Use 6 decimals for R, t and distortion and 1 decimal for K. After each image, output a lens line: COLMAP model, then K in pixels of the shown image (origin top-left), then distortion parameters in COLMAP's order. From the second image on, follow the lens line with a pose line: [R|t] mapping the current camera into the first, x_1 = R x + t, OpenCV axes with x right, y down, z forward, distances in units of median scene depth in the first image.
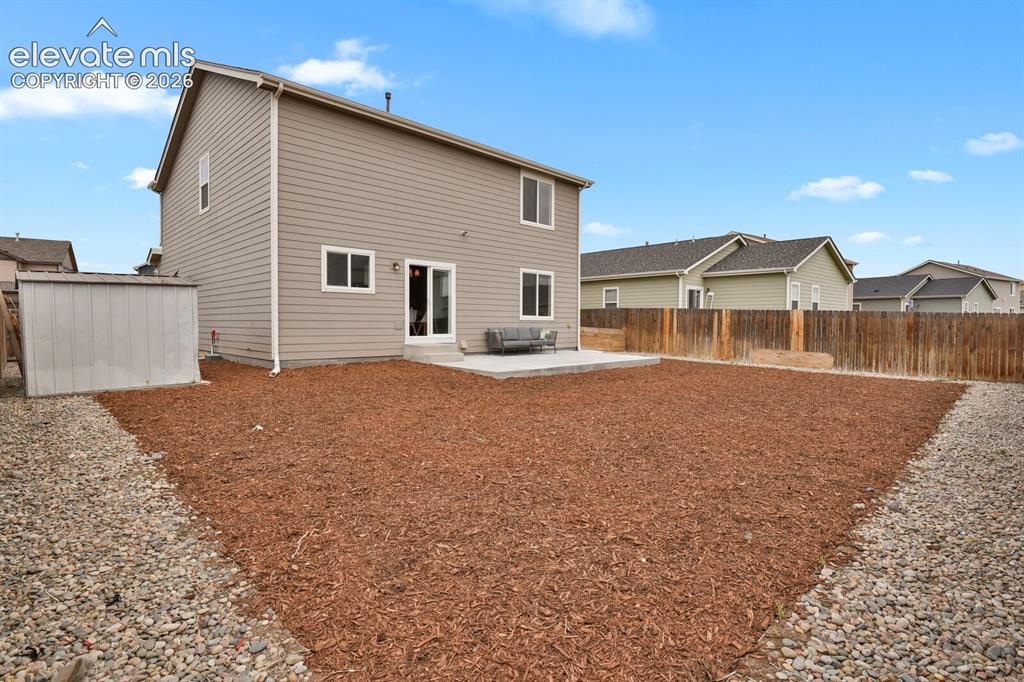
lens RADIAL K [[501.1, 0, 512.7], [0, 501.1, 334.6], [0, 0, 1]] dist [-0.031647, -0.000651]
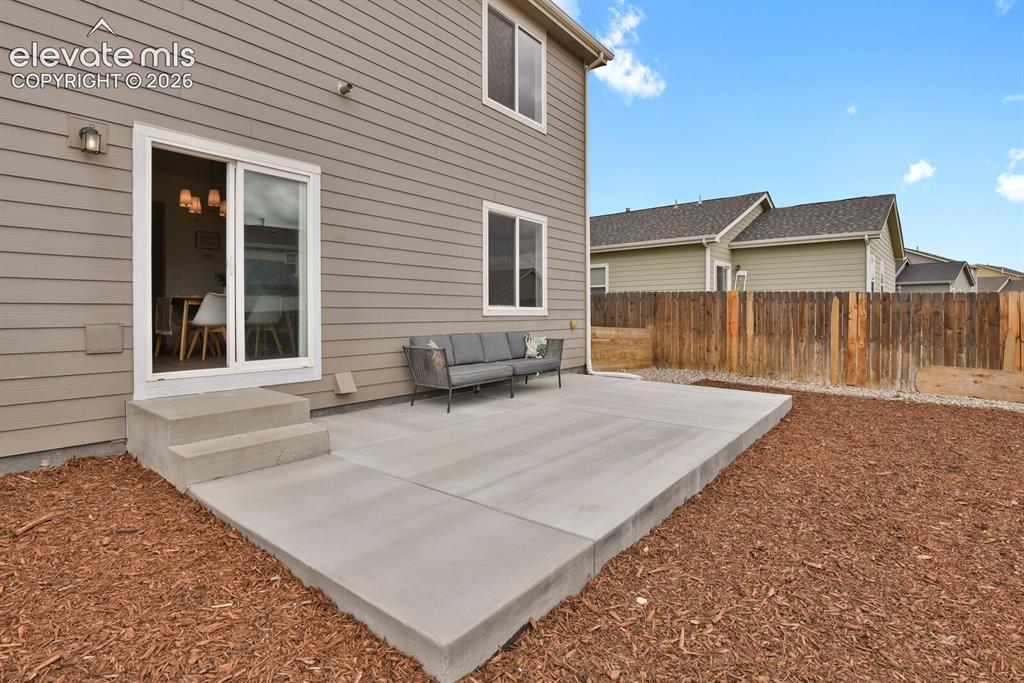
lens RADIAL K [[501.1, 0, 493.9], [0, 501.1, 319.1], [0, 0, 1]] dist [-0.031647, -0.000651]
pose [[0.994938, -0.007804, 0.100187, -0.020051], [0.009101, 0.999881, -0.012492, -0.019015], [-0.100078, 0.013341, 0.994890, 0.512787]]
